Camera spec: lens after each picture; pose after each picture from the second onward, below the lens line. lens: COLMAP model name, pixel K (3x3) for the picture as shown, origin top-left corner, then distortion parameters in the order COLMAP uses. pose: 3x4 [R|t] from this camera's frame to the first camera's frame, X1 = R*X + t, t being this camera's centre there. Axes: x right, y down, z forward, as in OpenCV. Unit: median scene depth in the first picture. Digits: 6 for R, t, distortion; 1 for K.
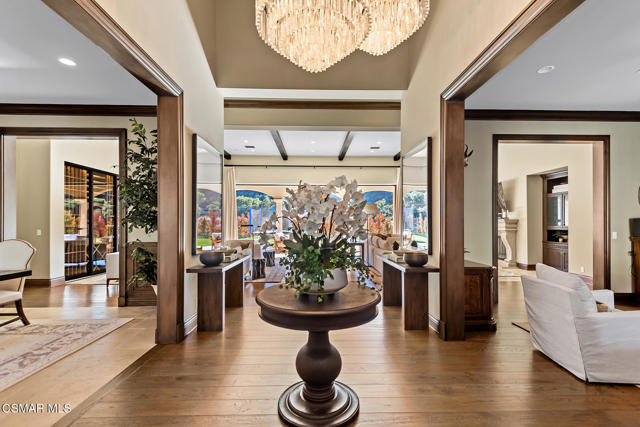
lens RADIAL K [[291.7, 0, 318.1], [0, 291.7, 217.6], [0, 0, 1]] dist [0.031872, -0.010343]
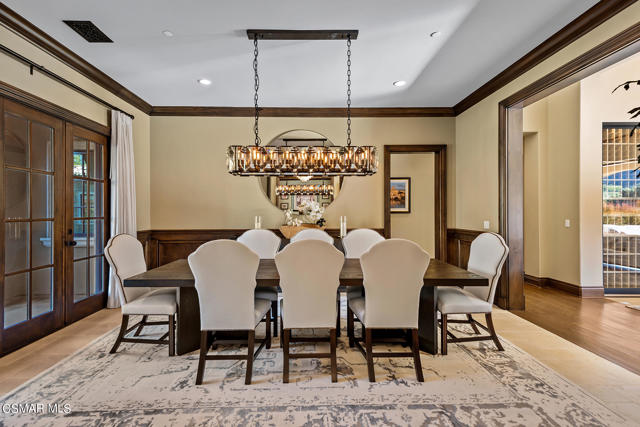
lens RADIAL K [[291.7, 0, 323.6], [0, 291.7, 212.1], [0, 0, 1]] dist [0.031872, -0.010343]
pose [[-0.012820, 0.002866, -0.999914, -0.234199], [0.029600, 0.999559, 0.002486, 0.000572], [0.999480, -0.029565, -0.012899, 0.579832]]
